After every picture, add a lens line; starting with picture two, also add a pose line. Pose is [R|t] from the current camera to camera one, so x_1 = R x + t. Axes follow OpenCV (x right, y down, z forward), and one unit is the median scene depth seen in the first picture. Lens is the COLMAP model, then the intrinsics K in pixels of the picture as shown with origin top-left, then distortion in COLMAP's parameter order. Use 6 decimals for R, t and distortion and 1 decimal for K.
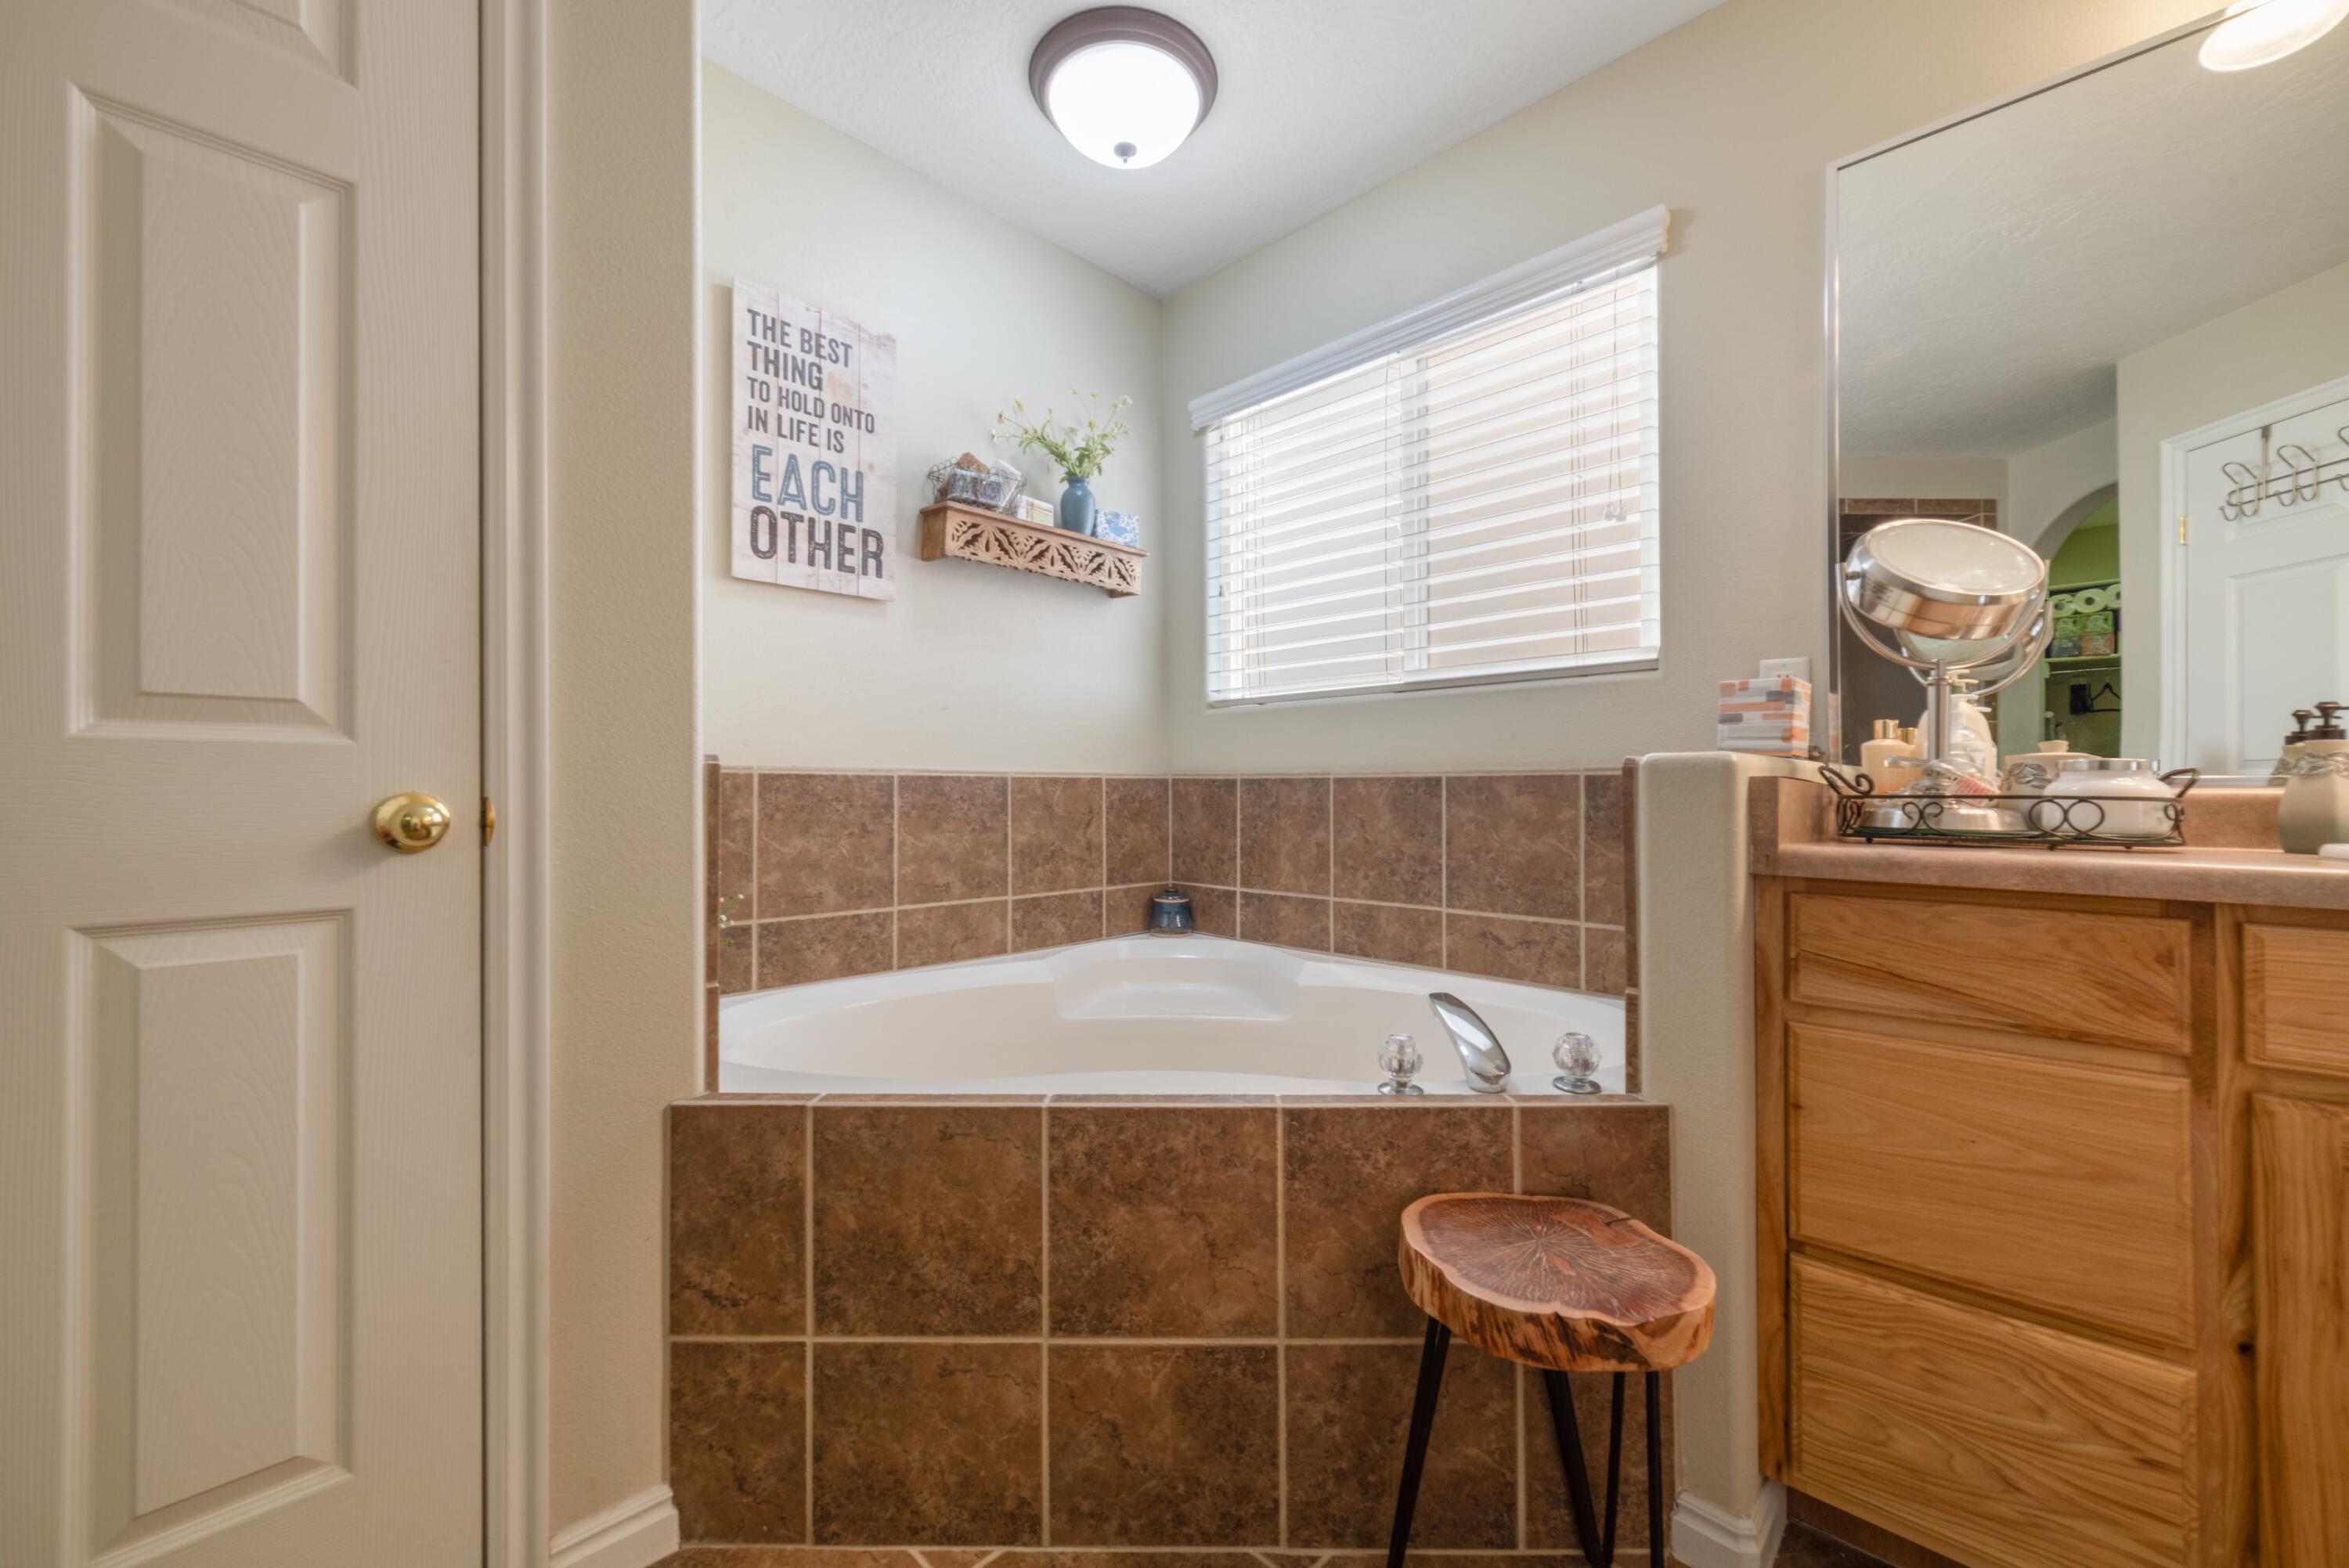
lens RADIAL K [[907.4, 0, 1171.7], [0, 907.4, 783.5], [0, 0, 1]] dist [-0.001714, 0.001230]
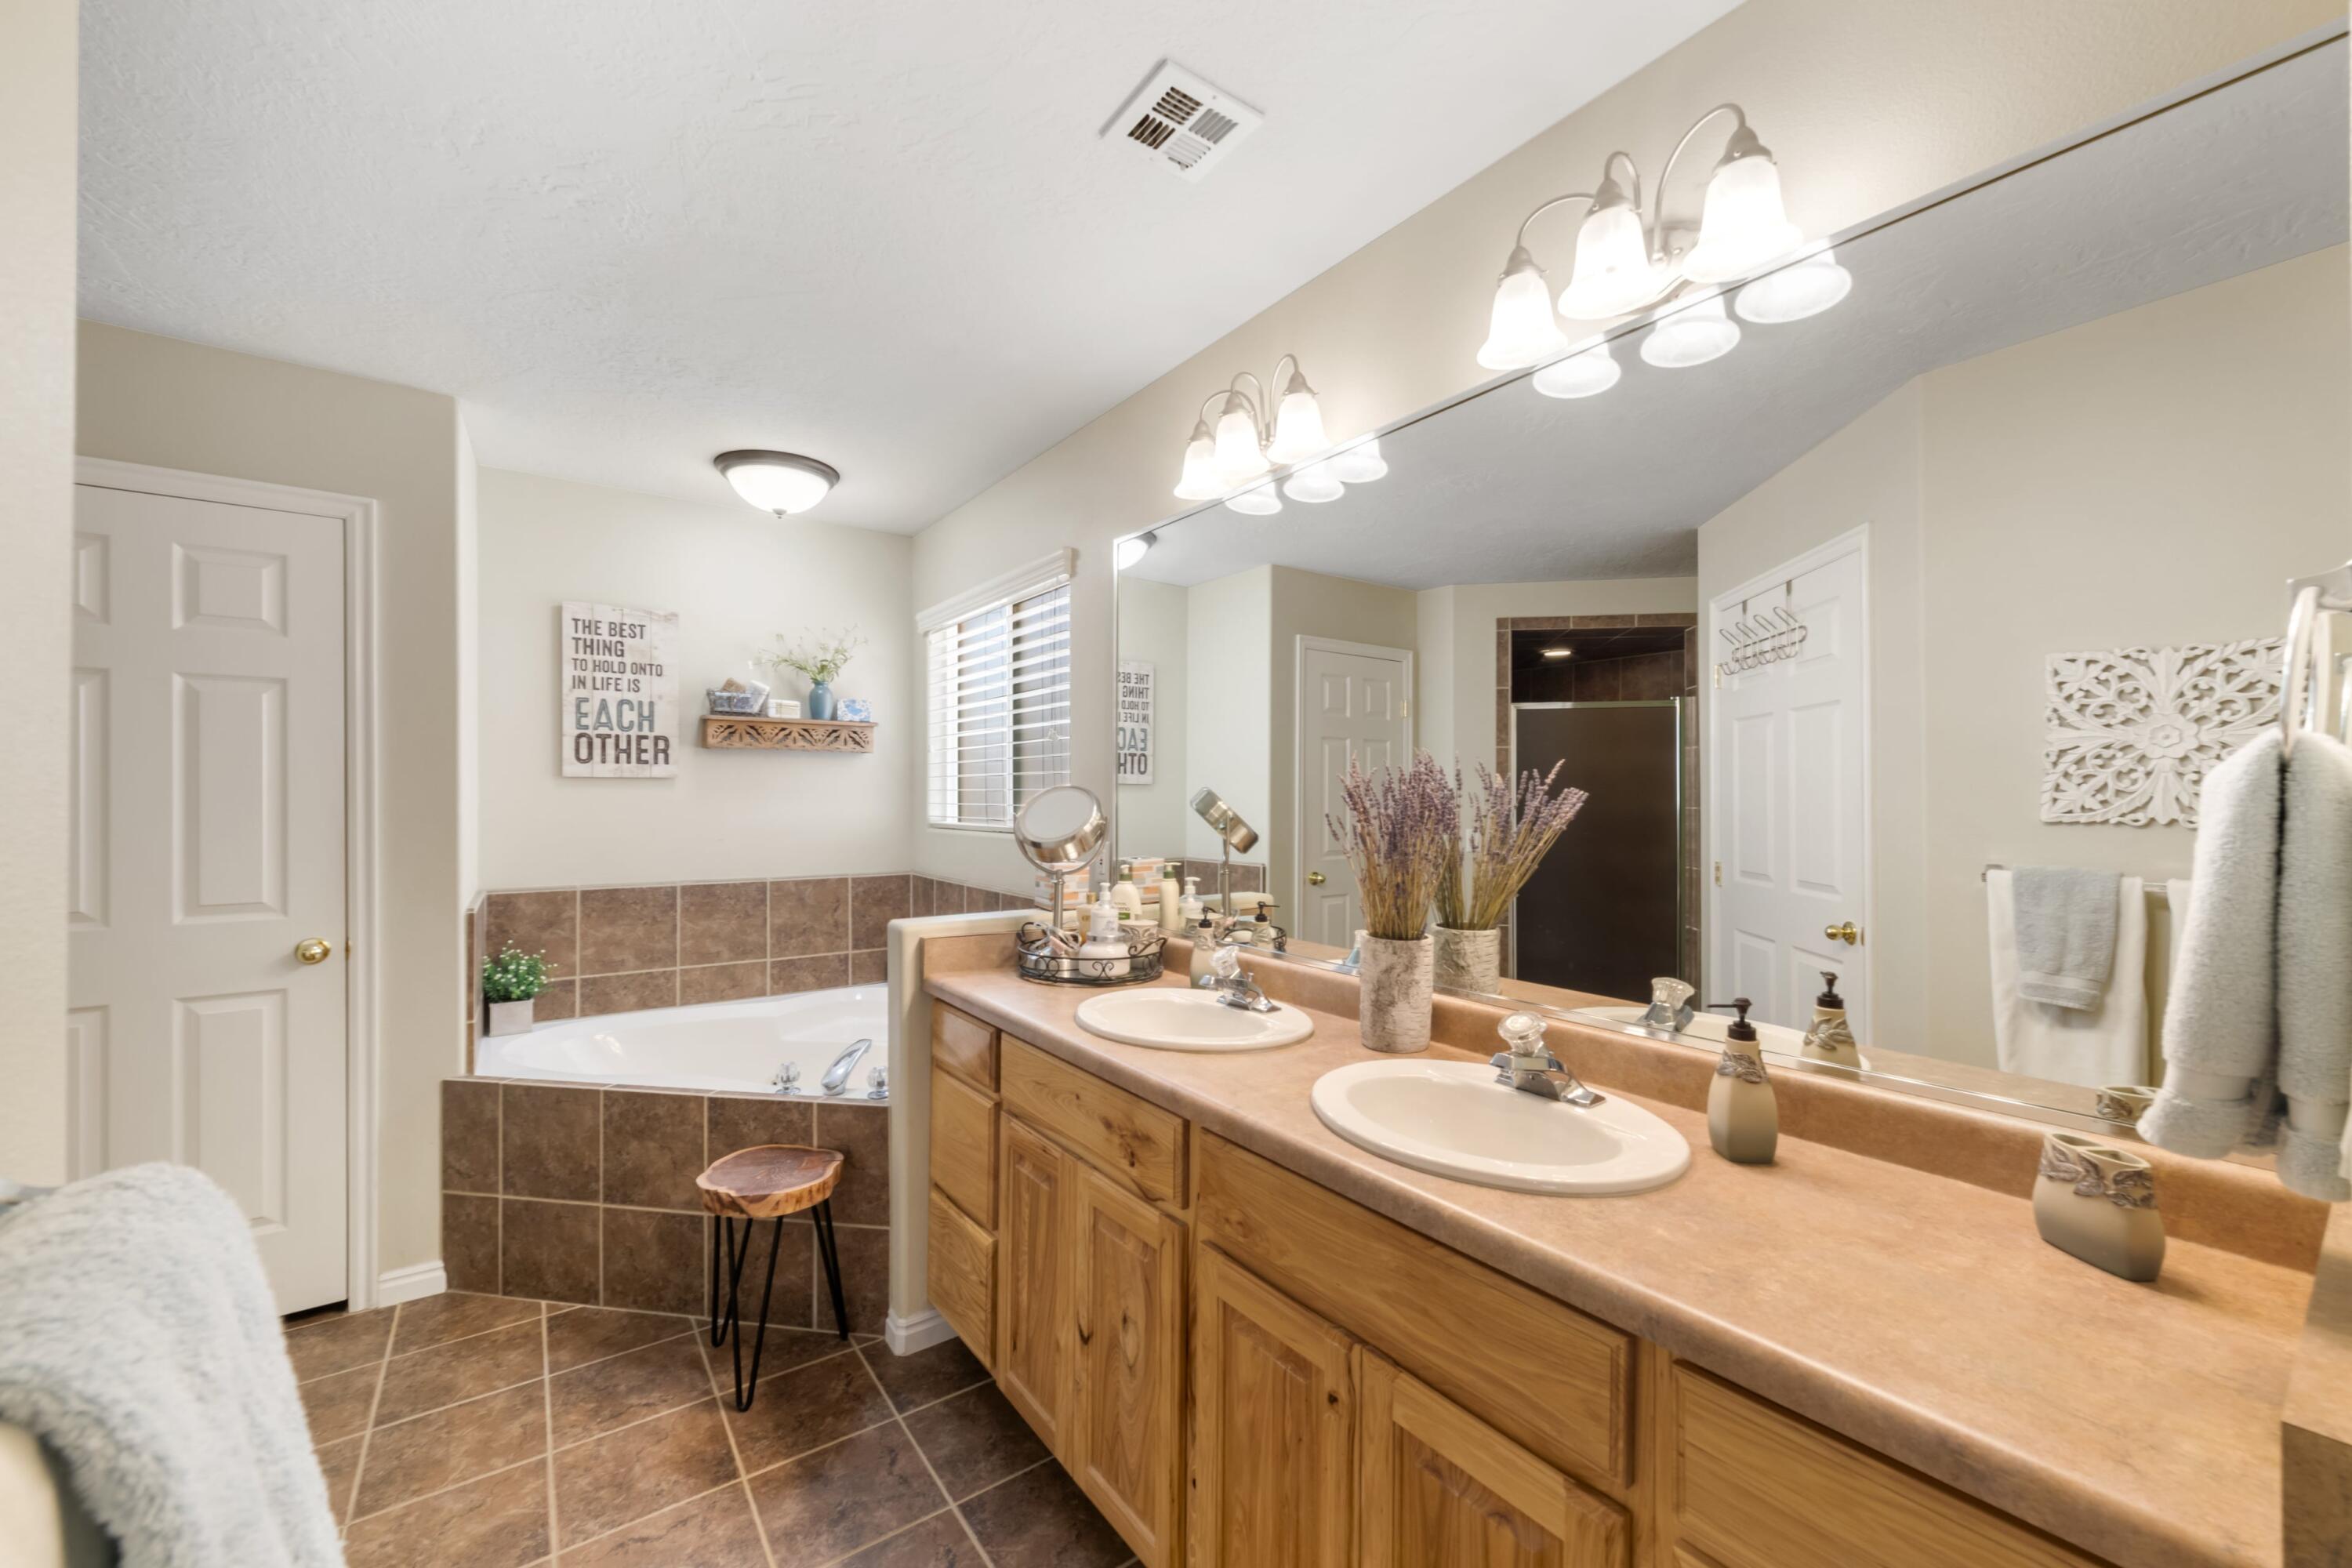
lens RADIAL K [[908.6, 0, 1181.6], [0, 908.6, 795.1], [0, 0, 1]] dist [-0.001714, 0.001230]
pose [[0.986986, -0.000378, -0.160806, 0.950387], [0.001225, 0.999986, 0.005169, -0.200843], [0.160802, -0.005299, 0.986972, -0.510718]]
